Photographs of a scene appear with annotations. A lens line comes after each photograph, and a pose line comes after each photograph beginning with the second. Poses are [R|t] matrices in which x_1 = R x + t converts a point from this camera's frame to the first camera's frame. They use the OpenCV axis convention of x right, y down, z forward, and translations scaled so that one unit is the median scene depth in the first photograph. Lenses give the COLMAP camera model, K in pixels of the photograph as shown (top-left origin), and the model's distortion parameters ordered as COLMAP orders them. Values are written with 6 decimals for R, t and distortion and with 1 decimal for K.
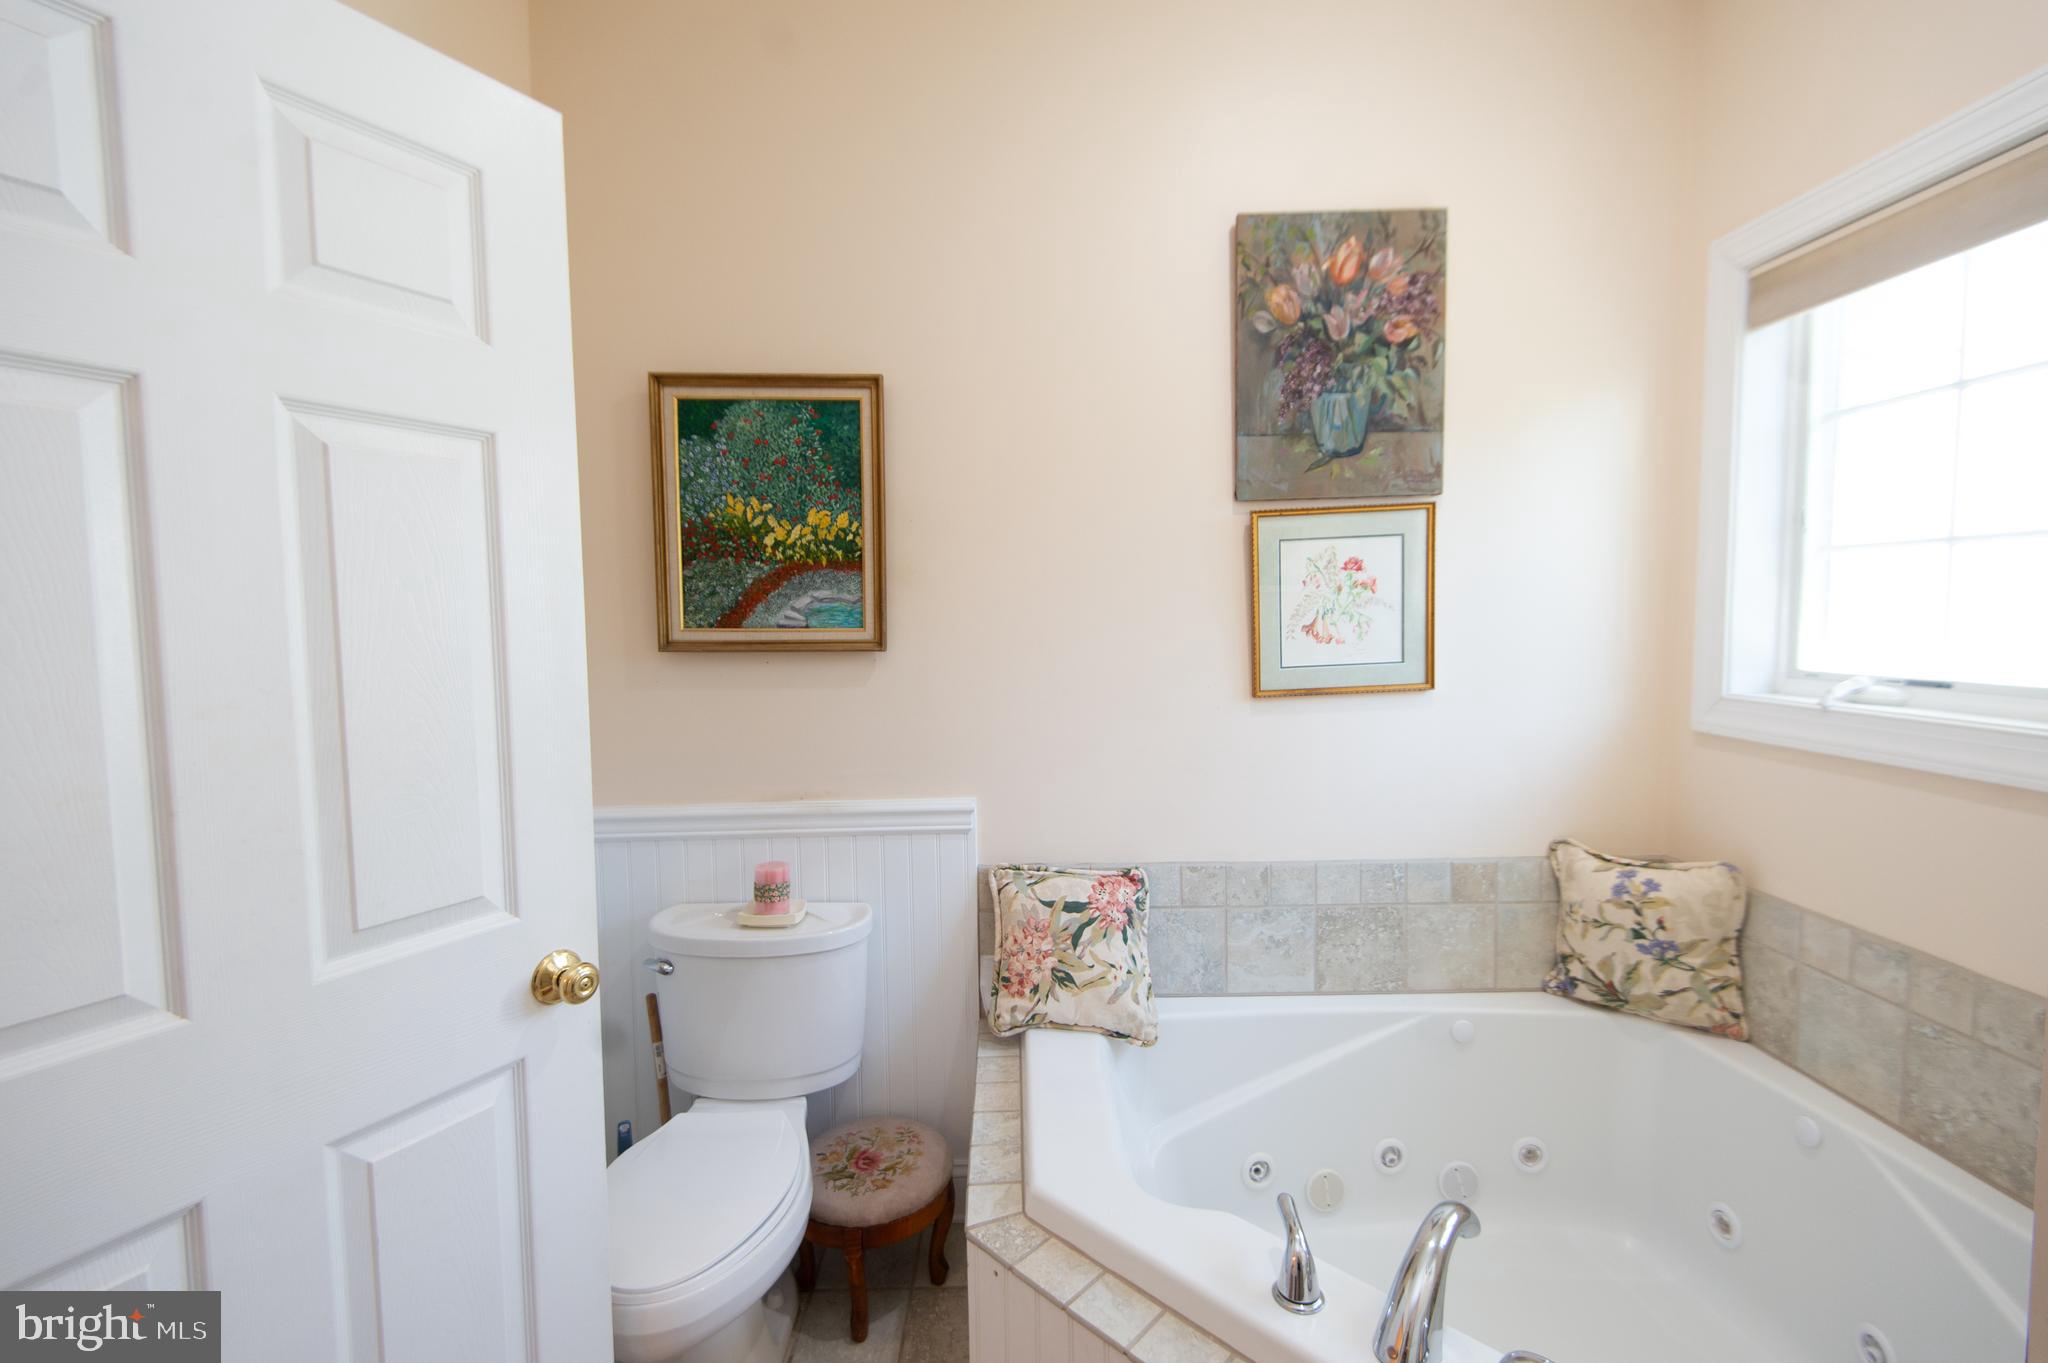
lens RADIAL K [[930.7, 0, 1024.0], [0, 930.7, 681.5], [0, 0, 1]] dist [0.025403, -0.000455]
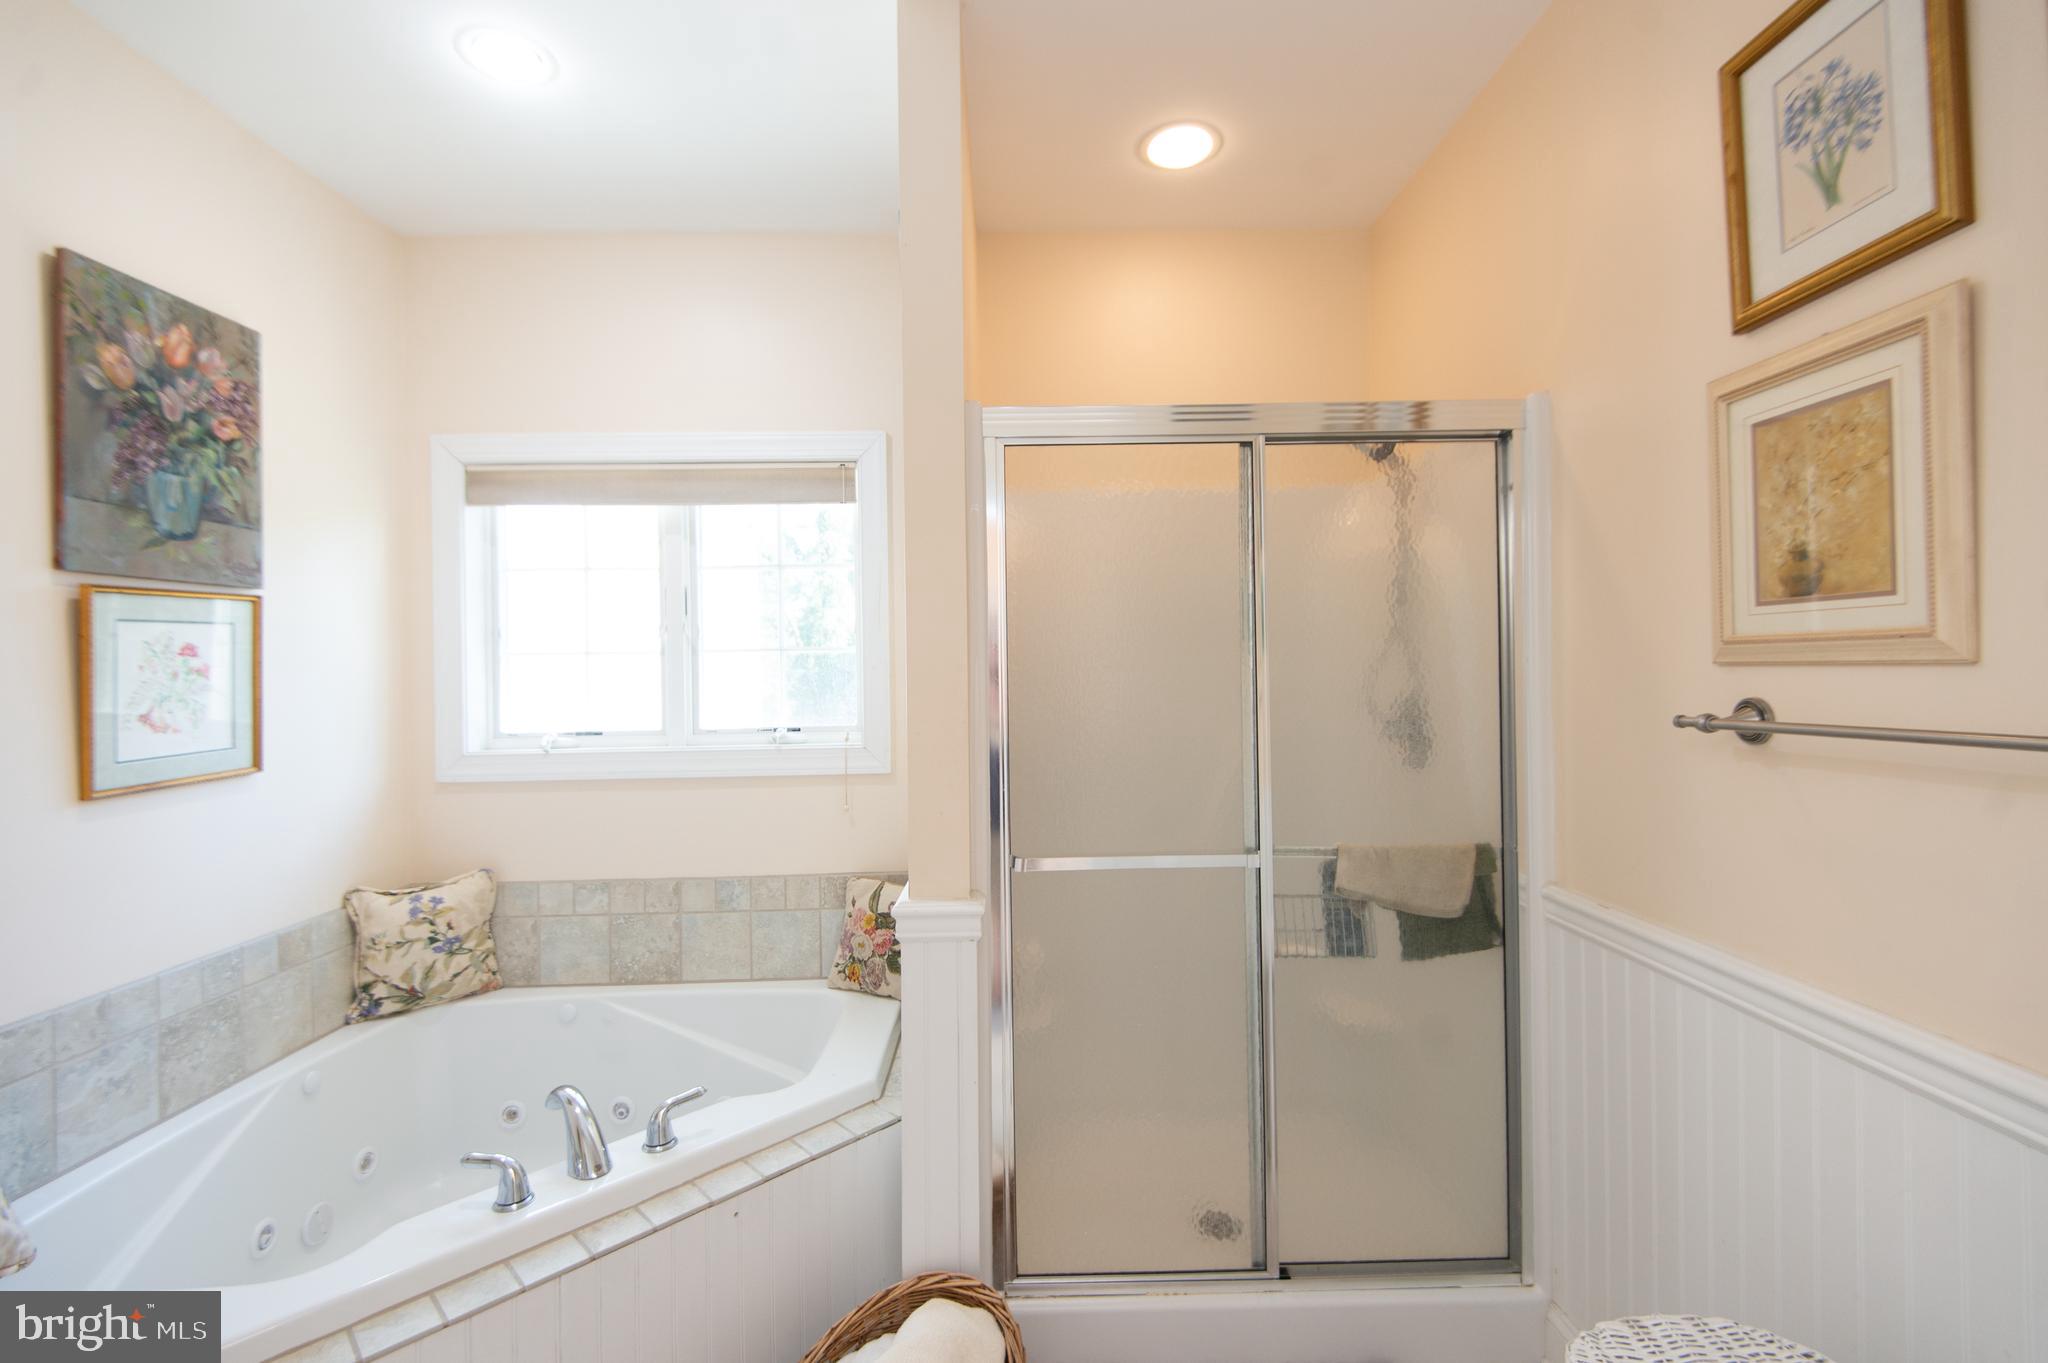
lens RADIAL K [[930.7, 0, 1024.0], [0, 930.7, 681.5], [0, 0, 1]] dist [0.025403, -0.000455]
pose [[0.003115, 0.005228, 0.999981, -0.648239], [0.090224, 0.995906, -0.005487, -0.009505], [-0.995917, 0.090240, 0.002631, 0.139592]]
